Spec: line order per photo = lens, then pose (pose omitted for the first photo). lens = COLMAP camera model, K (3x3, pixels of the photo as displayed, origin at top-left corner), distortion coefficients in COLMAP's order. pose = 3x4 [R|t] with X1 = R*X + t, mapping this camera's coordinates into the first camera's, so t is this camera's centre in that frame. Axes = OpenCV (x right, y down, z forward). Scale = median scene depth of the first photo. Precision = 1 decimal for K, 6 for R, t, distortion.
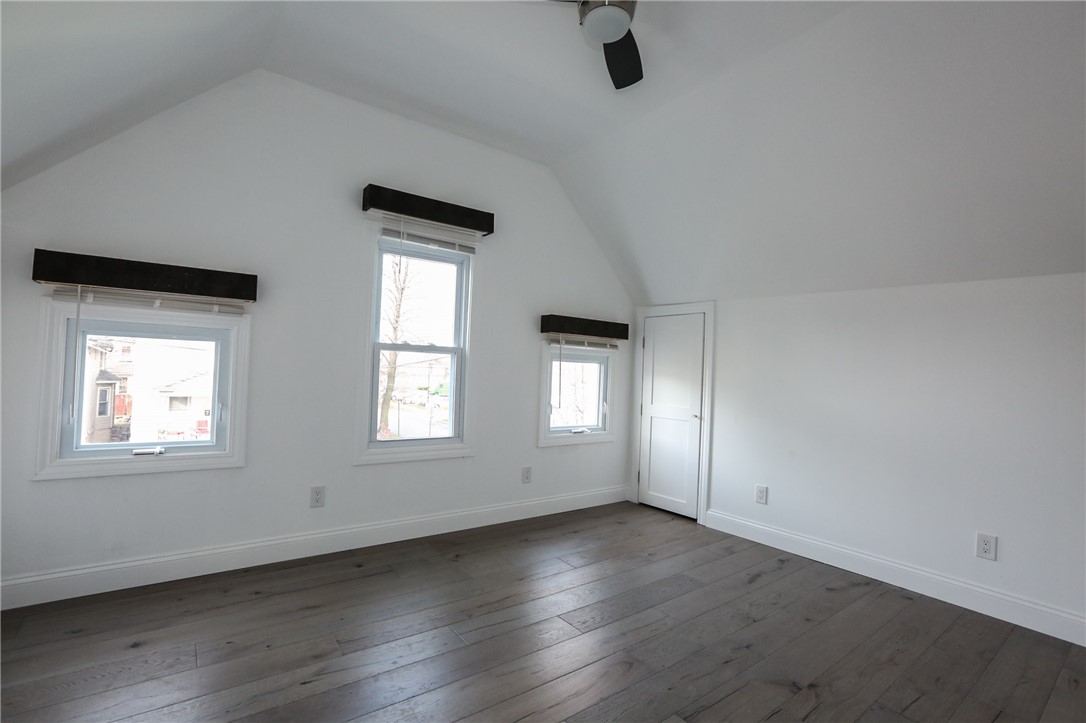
lens RADIAL K [[501.6, 0, 543.0], [0, 501.6, 361.5], [0, 0, 1]] dist [-0.059965, 0.024229]
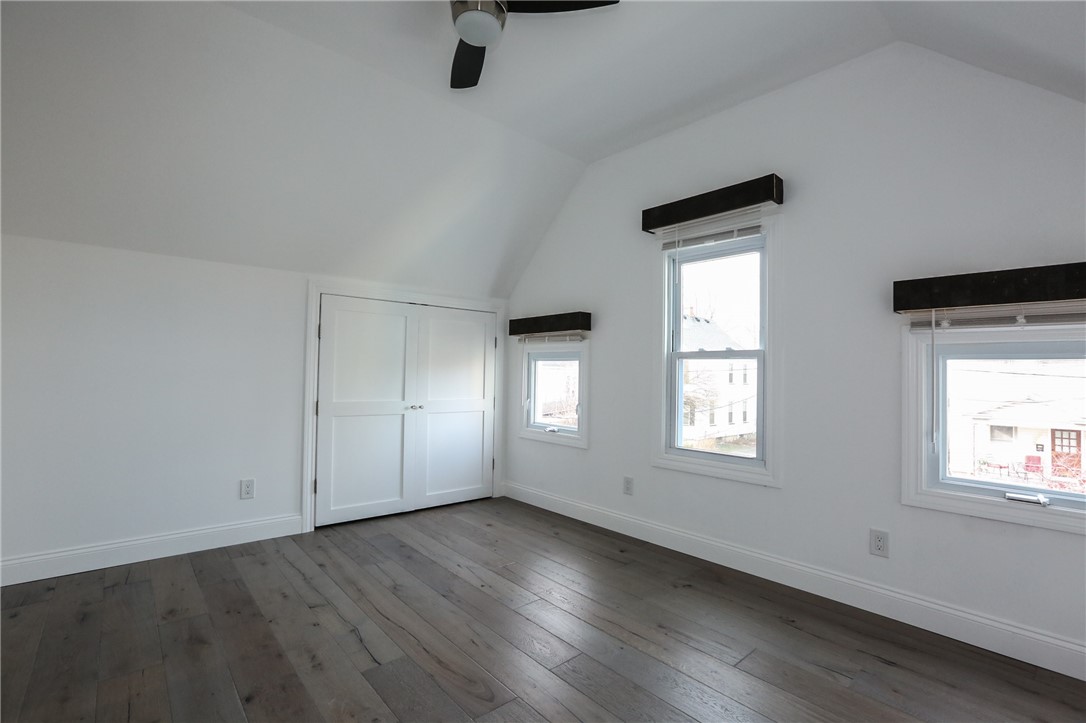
lens RADIAL K [[527.2, 0, 538.1], [0, 527.2, 355.8], [0, 0, 1]] dist [-0.066948, 0.029056]
pose [[0.034268, -0.063928, -0.997366, 0.736094], [0.007256, 0.997942, -0.063716, 0.036611], [0.999386, -0.005054, 0.034661, 0.670476]]
